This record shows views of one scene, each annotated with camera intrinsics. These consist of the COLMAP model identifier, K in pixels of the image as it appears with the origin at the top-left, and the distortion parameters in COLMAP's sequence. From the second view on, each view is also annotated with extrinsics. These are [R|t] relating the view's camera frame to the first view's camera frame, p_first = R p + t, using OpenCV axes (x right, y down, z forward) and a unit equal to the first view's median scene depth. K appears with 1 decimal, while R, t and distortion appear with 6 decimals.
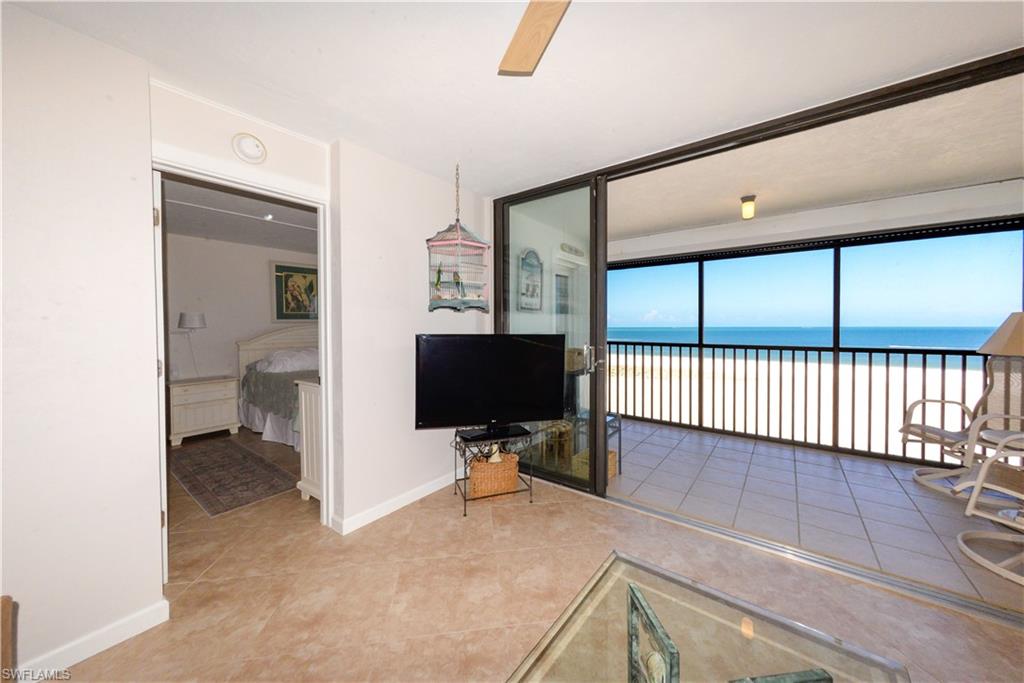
lens RADIAL K [[353.4, 0, 522.9], [0, 353.4, 330.1], [0, 0, 1]] dist [0.001059, 0.000029]
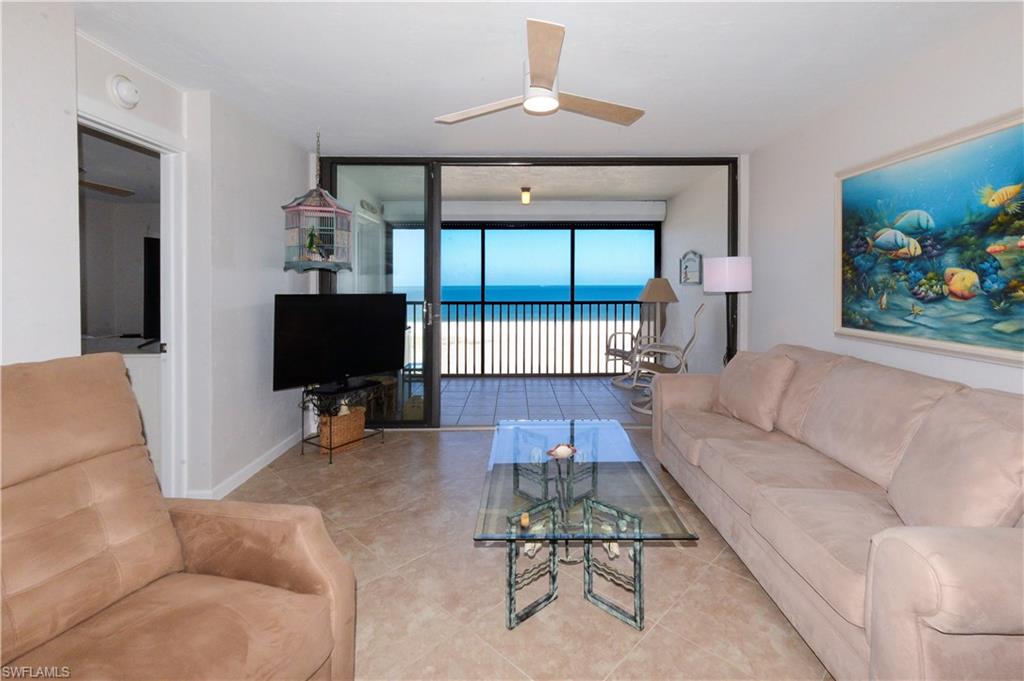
lens RADIAL K [[442.7, 0, 514.5], [0, 442.7, 292.3], [0, 0, 1]] dist [-0.000277, -0.000119]
pose [[0.806586, -0.007062, 0.591075, -0.391891], [0.002643, 0.999962, 0.008340, -0.003124], [-0.591111, -0.005165, 0.806573, -0.320883]]
